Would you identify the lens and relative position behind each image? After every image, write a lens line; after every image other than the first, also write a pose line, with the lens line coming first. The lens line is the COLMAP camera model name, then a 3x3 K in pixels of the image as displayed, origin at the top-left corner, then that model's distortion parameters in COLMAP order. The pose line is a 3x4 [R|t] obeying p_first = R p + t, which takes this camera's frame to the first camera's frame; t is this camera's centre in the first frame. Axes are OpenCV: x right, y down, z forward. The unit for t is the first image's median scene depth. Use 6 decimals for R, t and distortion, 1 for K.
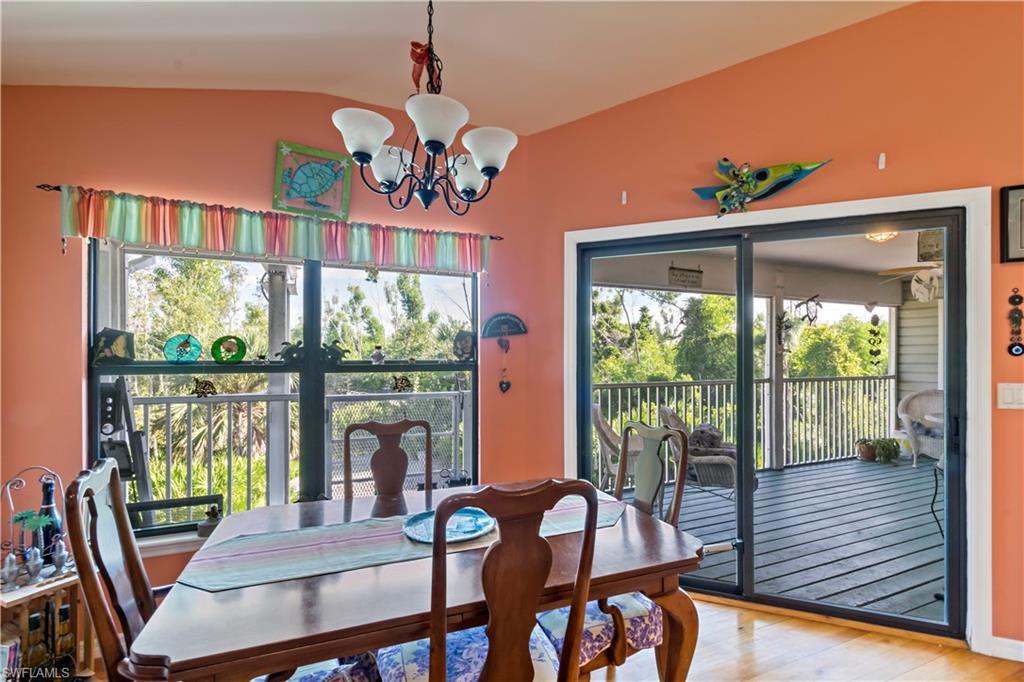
lens RADIAL K [[461.7, 0, 513.1], [0, 461.7, 355.3], [0, 0, 1]] dist [0.001607, 0.000859]
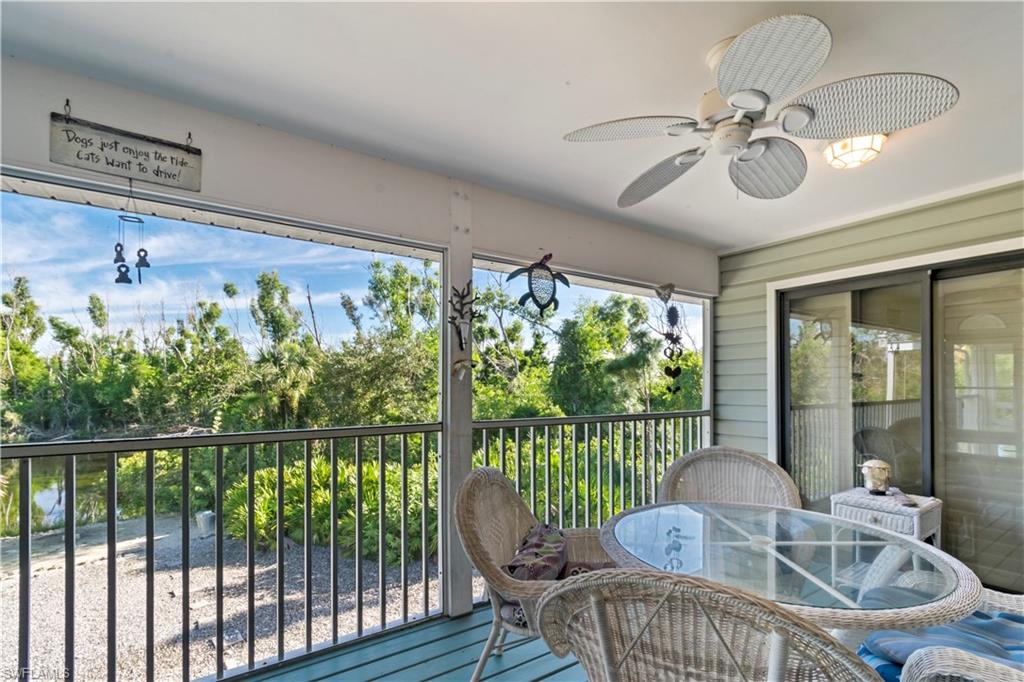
lens RADIAL K [[461.7, 0, 530.2], [0, 461.7, 385.5], [0, 0, 1]] dist [0.001607, 0.000859]
pose [[0.980442, -0.000319, 0.196810, 0.399642], [0.000274, 1.000000, 0.000254, 0.008816], [-0.196810, -0.000195, 0.980442, 0.377427]]
